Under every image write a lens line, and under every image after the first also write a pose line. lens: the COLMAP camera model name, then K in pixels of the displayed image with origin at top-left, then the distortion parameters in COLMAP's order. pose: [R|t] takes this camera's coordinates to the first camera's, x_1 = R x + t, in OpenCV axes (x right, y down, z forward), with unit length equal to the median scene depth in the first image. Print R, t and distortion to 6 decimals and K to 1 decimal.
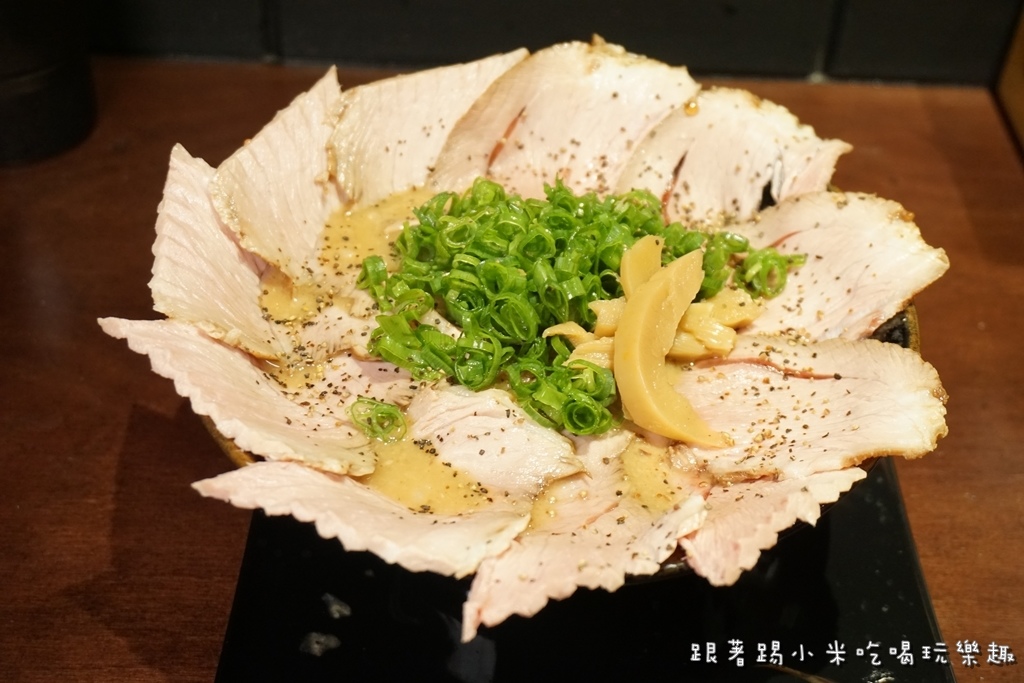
lens RADIAL K [[1374.2, 0, 512.0], [0, 1374.2, 341.5], [0, 0, 1]] dist [0.006420, 0.013942]
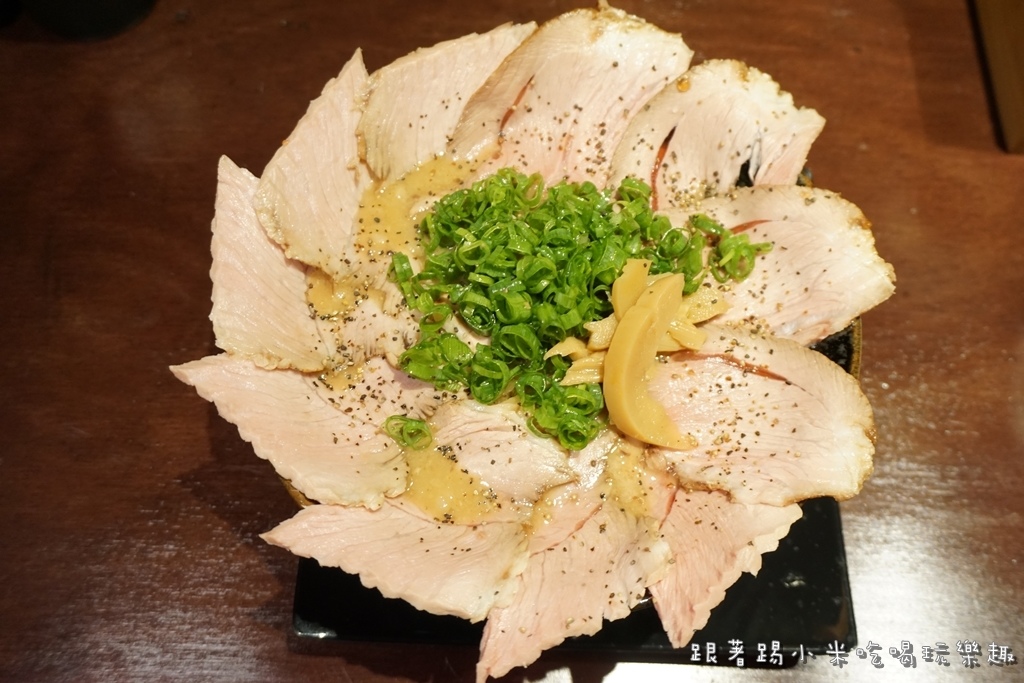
lens RADIAL K [[1001.8, 0, 512.0], [0, 1001.8, 341.5], [0, 0, 1]] dist [-0.006376, 0.010270]
pose [[0.999841, 0.009295, -0.015189, 0.007258], [-0.002289, 0.912955, 0.408054, -0.348842], [0.017660, -0.407955, 0.912831, 0.199473]]
